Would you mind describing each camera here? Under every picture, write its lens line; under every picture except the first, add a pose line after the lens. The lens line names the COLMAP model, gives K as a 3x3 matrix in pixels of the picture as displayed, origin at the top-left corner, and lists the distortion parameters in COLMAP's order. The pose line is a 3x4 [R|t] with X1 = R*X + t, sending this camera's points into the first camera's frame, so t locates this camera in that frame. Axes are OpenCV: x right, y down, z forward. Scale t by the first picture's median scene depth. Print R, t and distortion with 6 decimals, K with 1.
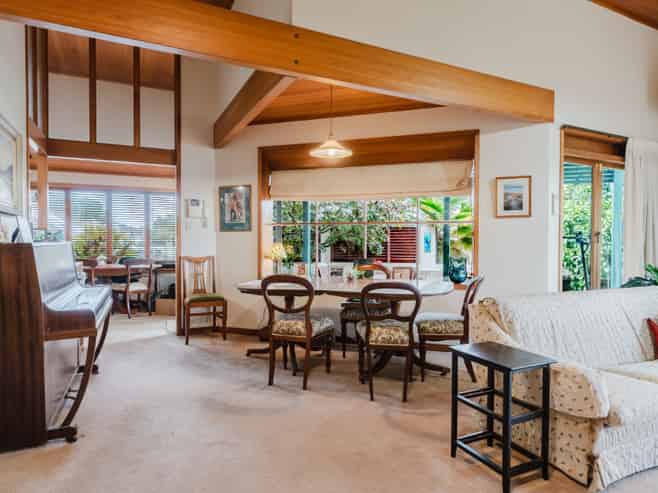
lens RADIAL K [[416.5, 0, 328.9], [0, 416.5, 242.8], [0, 0, 1]] dist [0.001988, -0.001787]
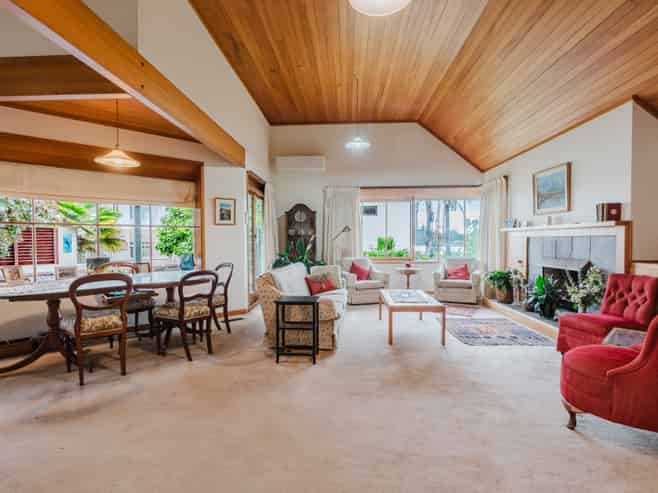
lens RADIAL K [[333.6, 0, 330.0], [0, 333.6, 245.5], [0, 0, 1]] dist [-0.005278, 0.002700]
pose [[0.477059, -0.020548, 0.878631, -0.502033], [0.012981, 0.999782, 0.016333, -0.000047], [-0.878776, 0.003613, 0.477222, 0.084393]]
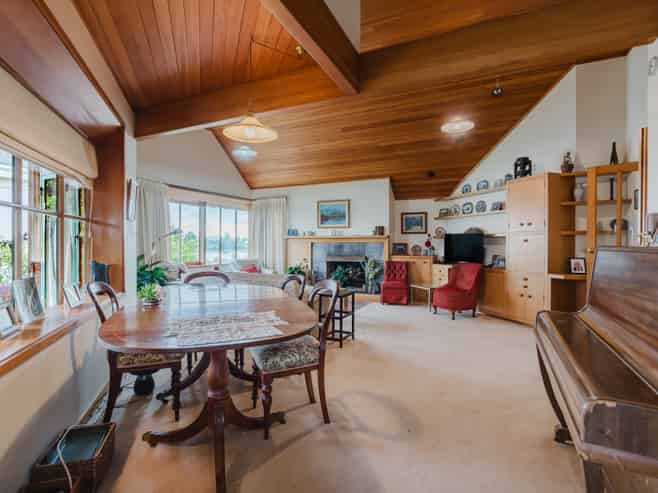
lens RADIAL K [[333.6, 0, 340.3], [0, 333.6, 242.0], [0, 0, 1]] dist [-0.005278, 0.002700]
pose [[-0.644404, 0.002124, 0.764683, -0.582470], [0.001529, 0.999998, -0.001488, -0.002416], [-0.764684, 0.000210, -0.644405, 1.230787]]
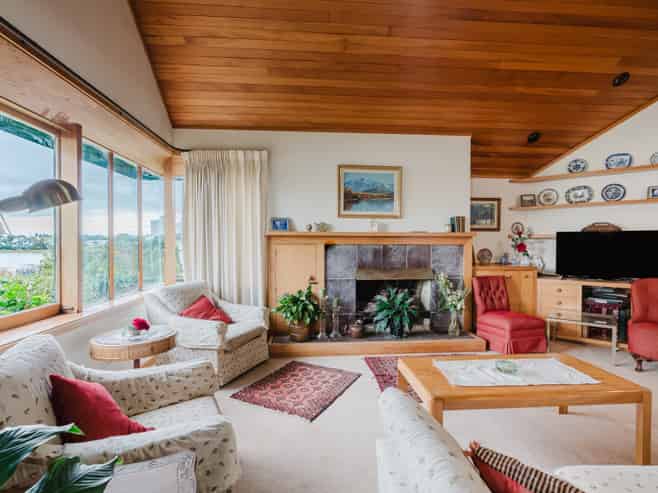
lens RADIAL K [[333.6, 0, 328.4], [0, 333.6, 249.0], [0, 0, 1]] dist [-0.005278, 0.002700]
pose [[-0.935732, -0.014174, 0.352426, 0.739800], [-0.003140, 0.999487, 0.031862, -0.022725], [-0.352697, 0.028708, -0.935297, 1.026783]]
